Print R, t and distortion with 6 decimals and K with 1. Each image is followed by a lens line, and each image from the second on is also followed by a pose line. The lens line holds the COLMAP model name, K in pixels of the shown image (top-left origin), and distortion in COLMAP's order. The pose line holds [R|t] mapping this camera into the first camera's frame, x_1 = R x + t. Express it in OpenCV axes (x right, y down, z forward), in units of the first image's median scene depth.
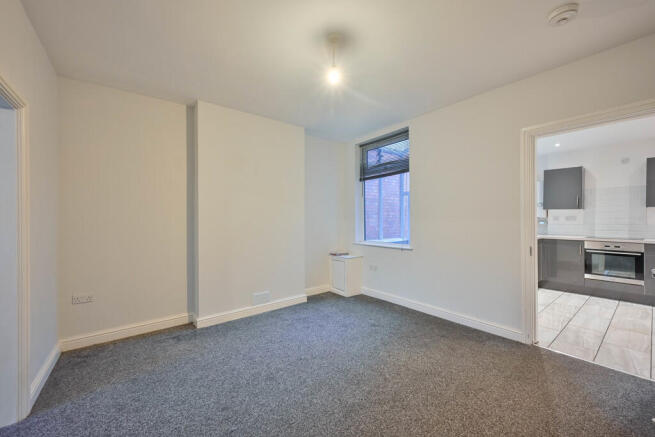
lens RADIAL K [[256.7, 0, 327.6], [0, 256.7, 215.2], [0, 0, 1]] dist [0.002426, 0.000944]
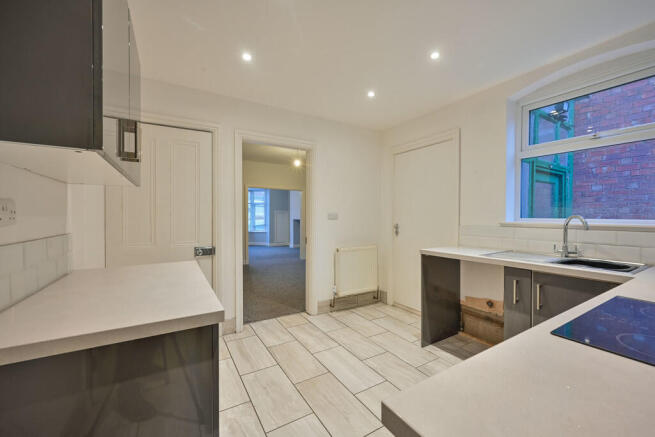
lens RADIAL K [[256.7, 0, 327.1], [0, 256.7, 218.4], [0, 0, 1]] dist [0.002426, 0.000944]
pose [[-0.124213, 0.013492, -0.992164, 1.042857], [0.013966, 0.999832, 0.011848, 0.013700], [0.992157, -0.012384, -0.124381, 0.645351]]
